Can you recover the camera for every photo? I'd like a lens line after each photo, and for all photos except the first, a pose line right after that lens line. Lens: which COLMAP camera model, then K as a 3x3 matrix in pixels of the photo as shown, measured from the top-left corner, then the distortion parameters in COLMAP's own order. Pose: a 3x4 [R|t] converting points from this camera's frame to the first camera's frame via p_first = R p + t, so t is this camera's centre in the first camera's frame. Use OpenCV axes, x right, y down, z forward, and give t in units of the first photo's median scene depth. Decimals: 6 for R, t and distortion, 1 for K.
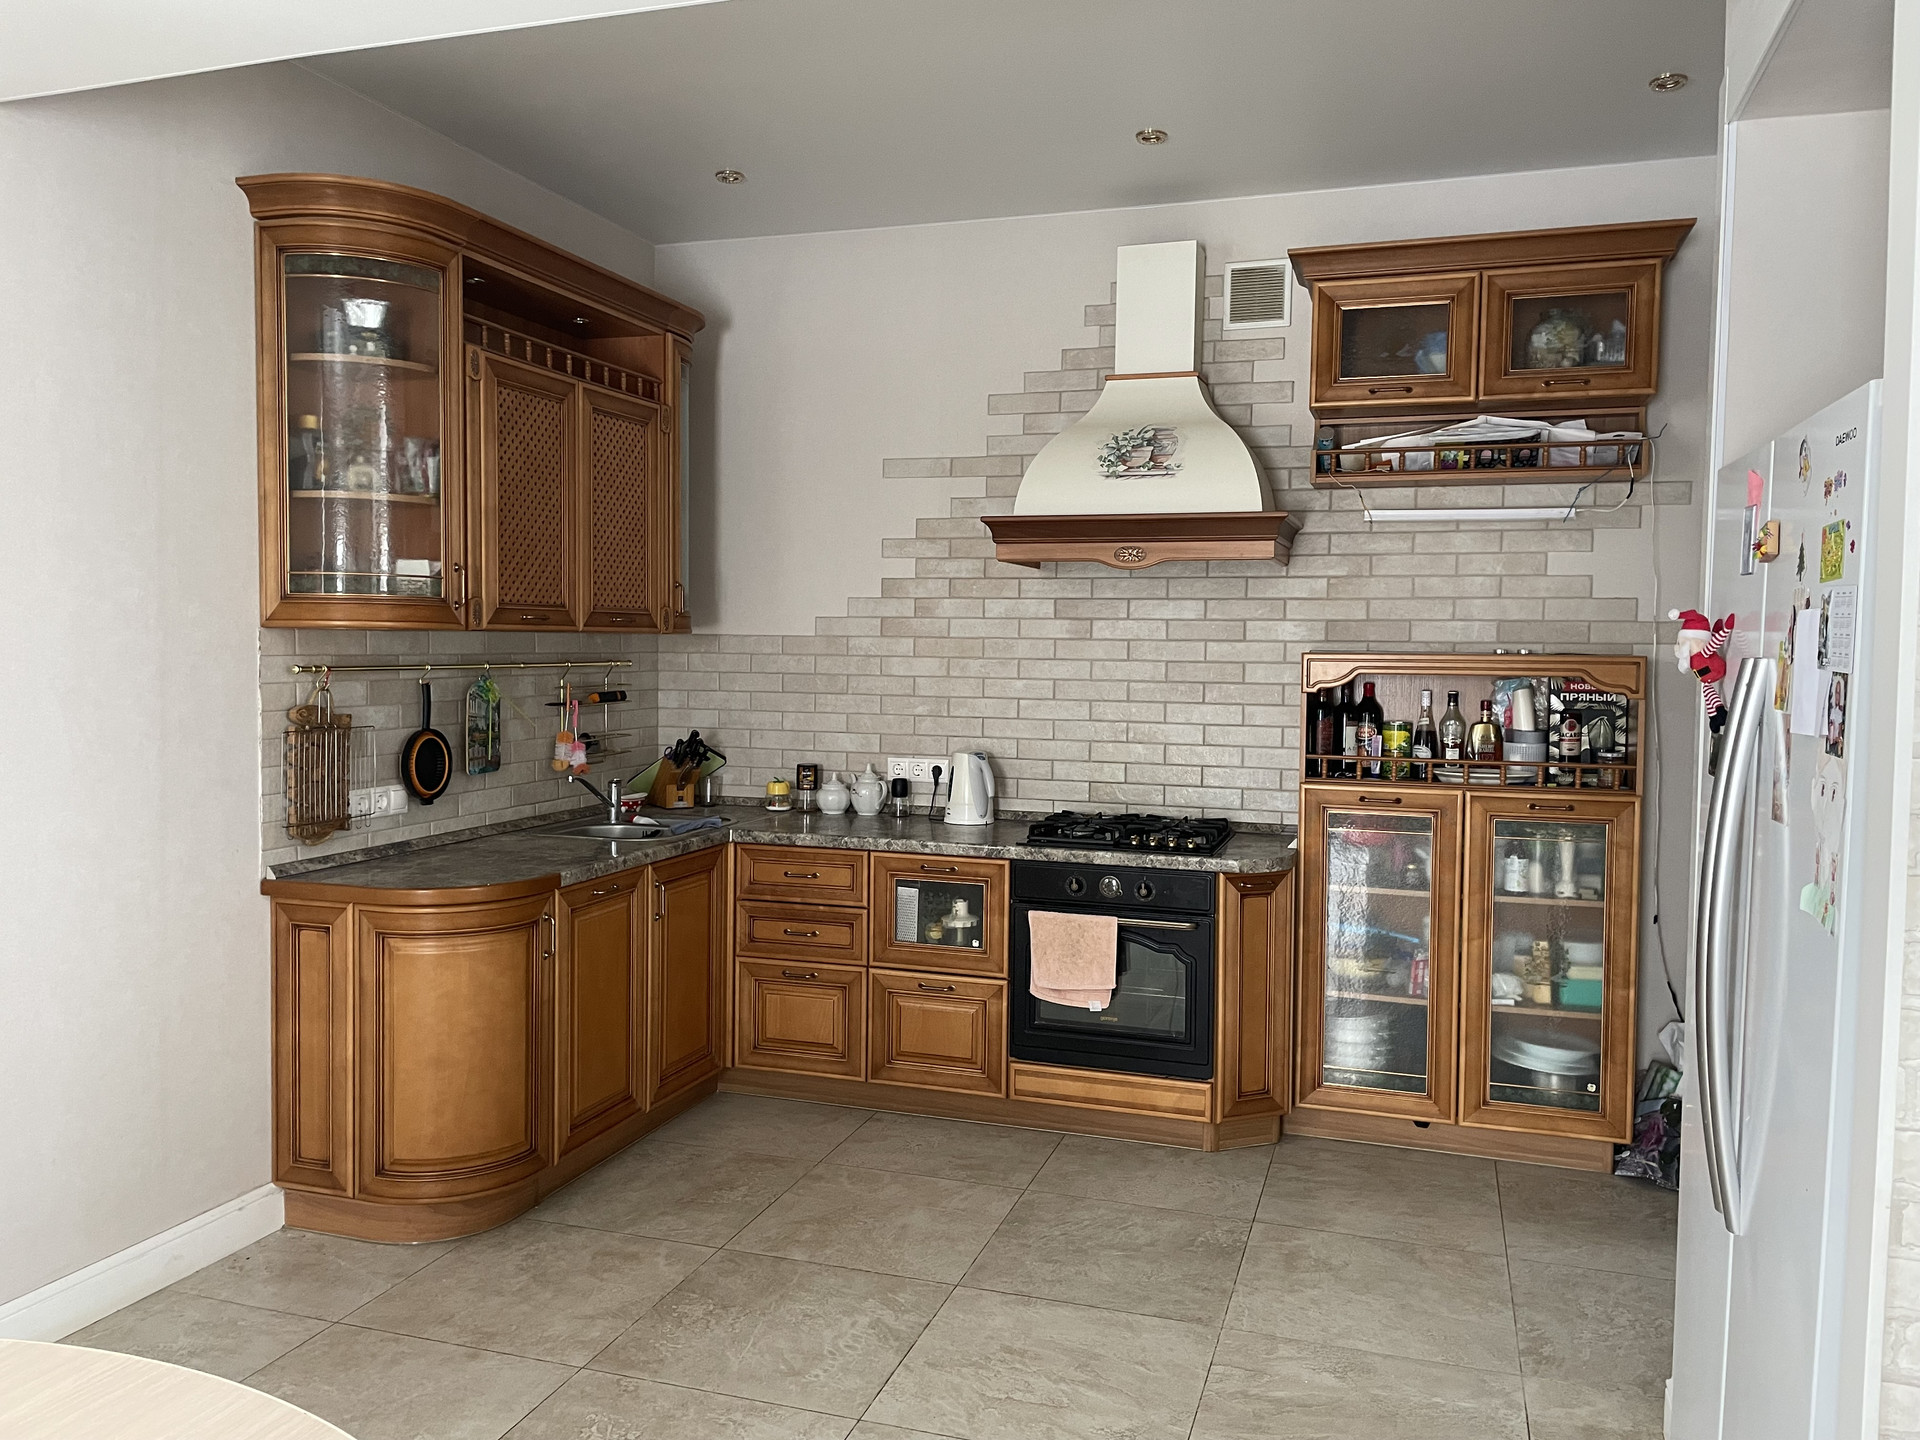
lens RADIAL K [[1464.1, 0, 966.8], [0, 1464.1, 719.0], [0, 0, 1]] dist [0.067825, -0.068712]
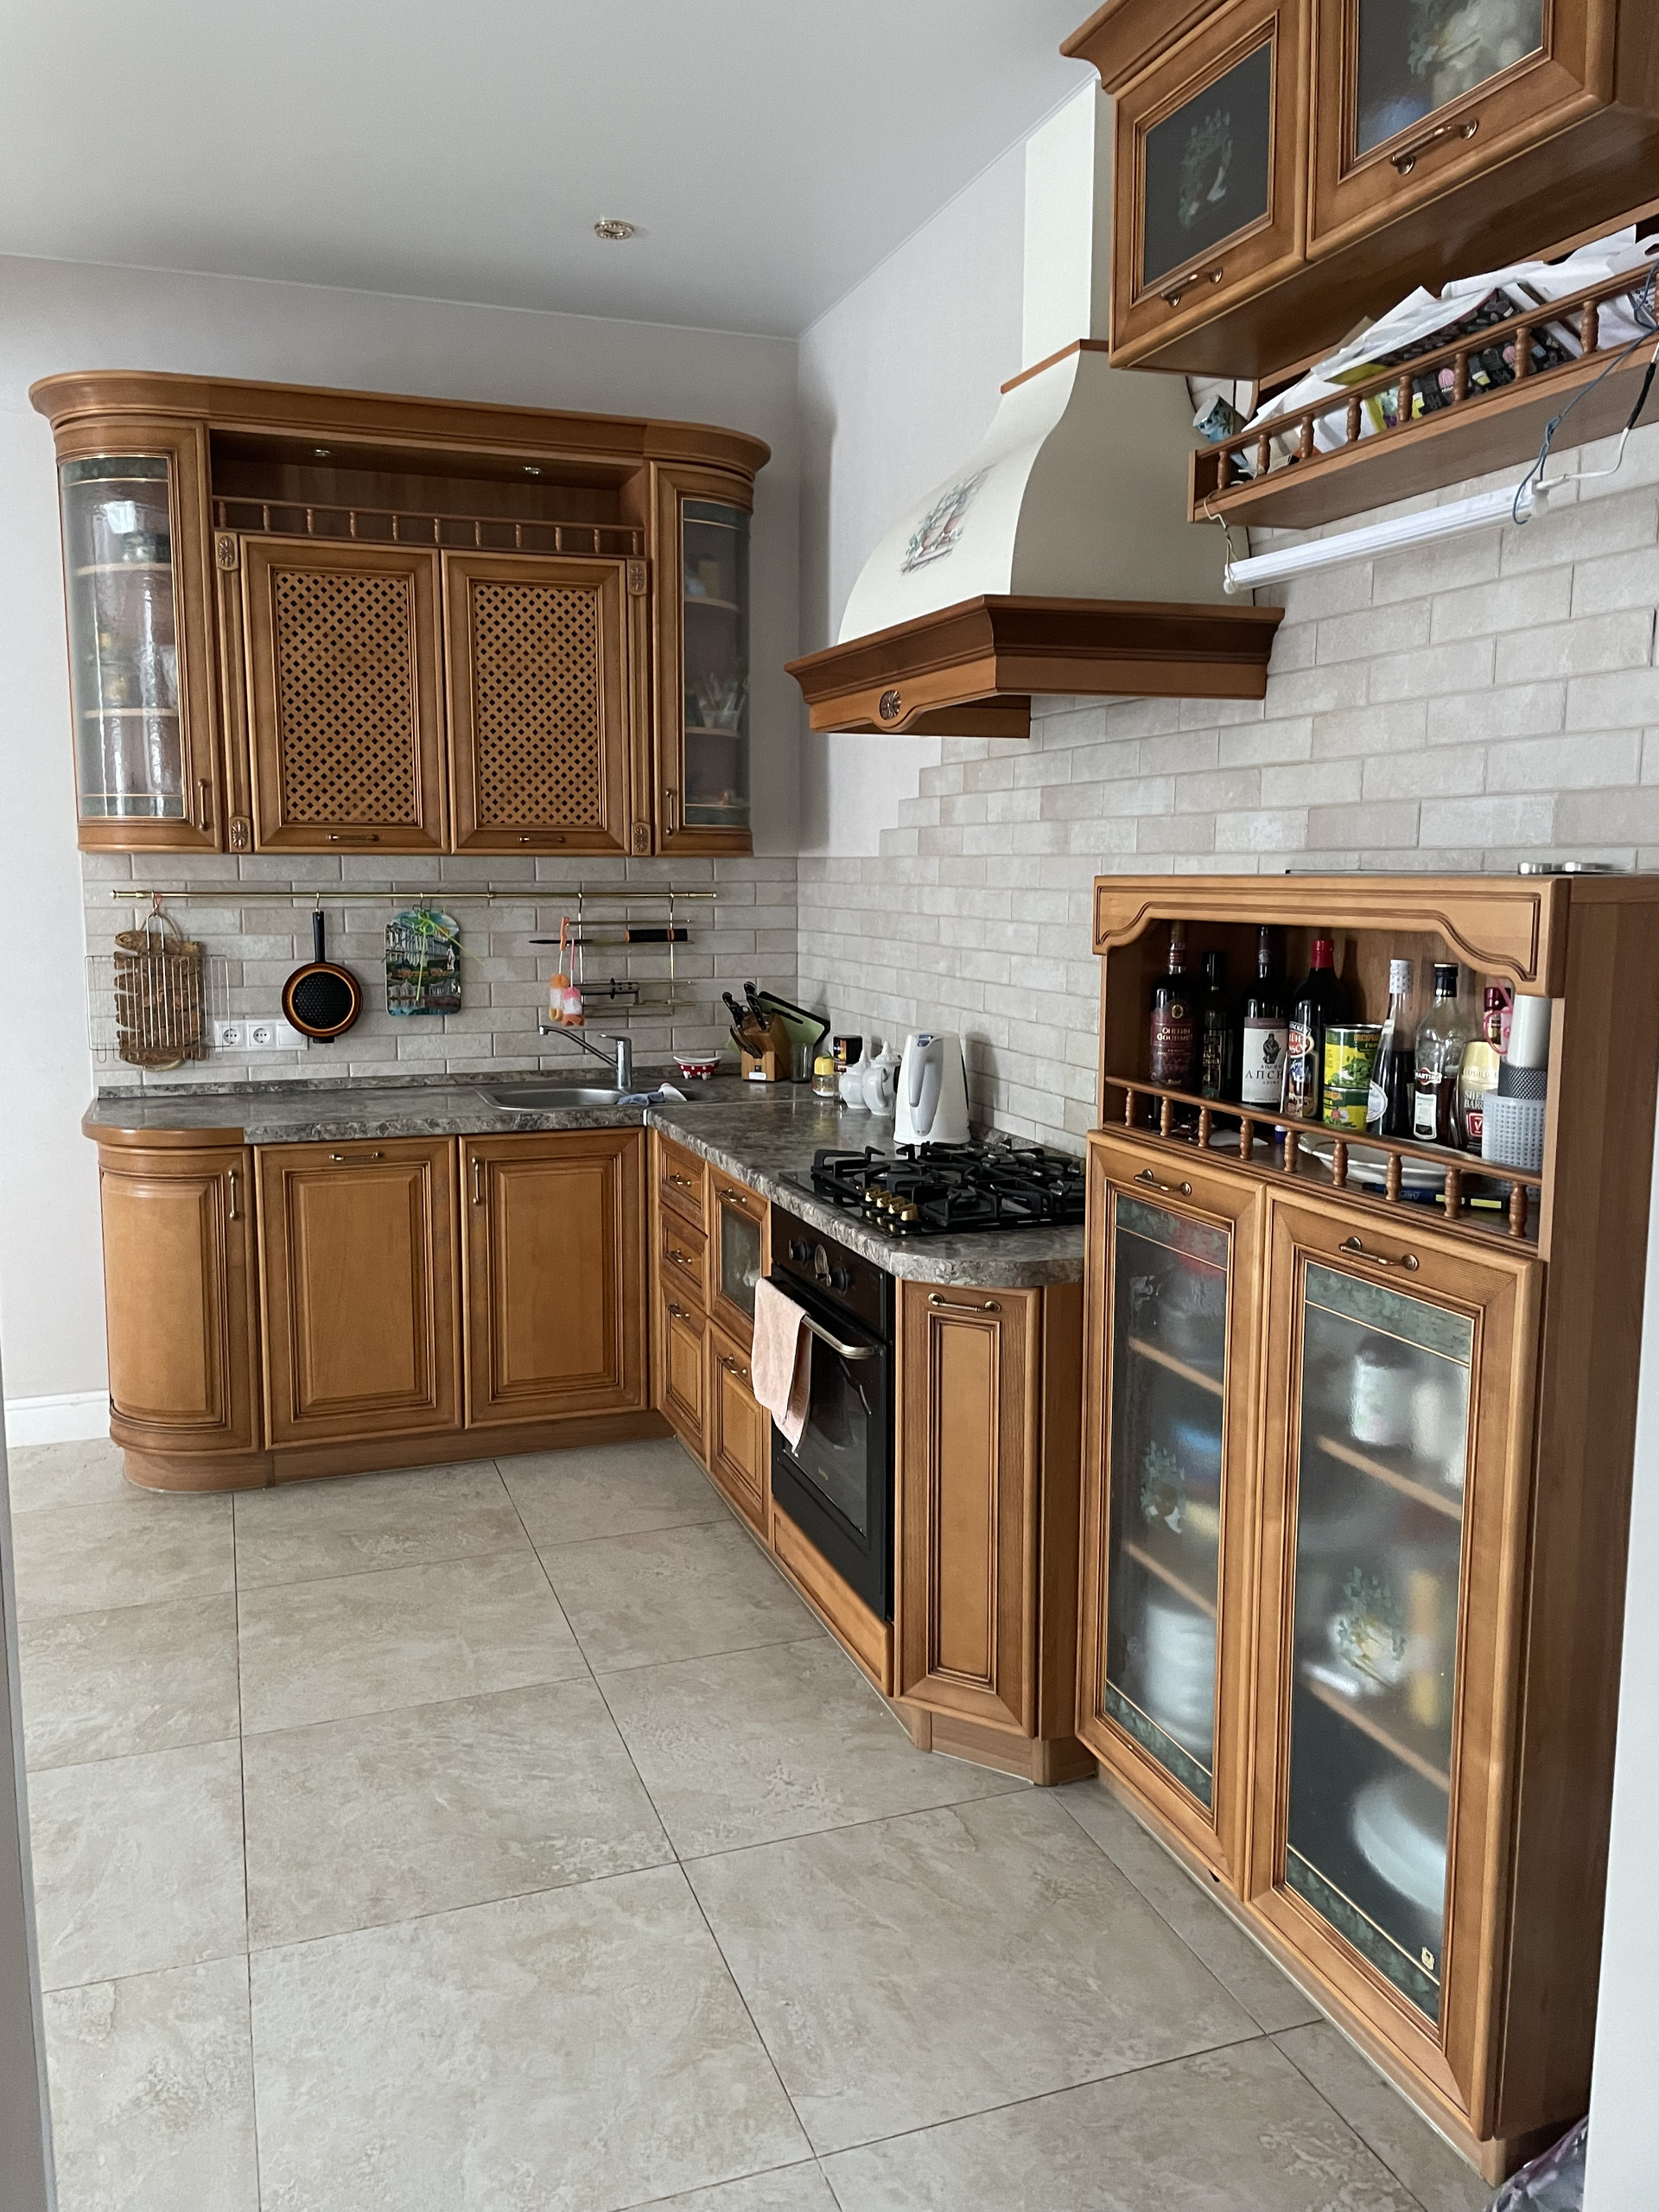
lens RADIAL K [[1686.8, 0, 824.4], [0, 1686.8, 1093.5], [0, 0, 1]] dist [0.067825, -0.068712]
pose [[0.603228, 0.096142, -0.791753, 0.687667], [-0.039145, 0.995081, 0.091008, -0.020683], [0.796608, -0.023905, 0.604024, 0.613780]]
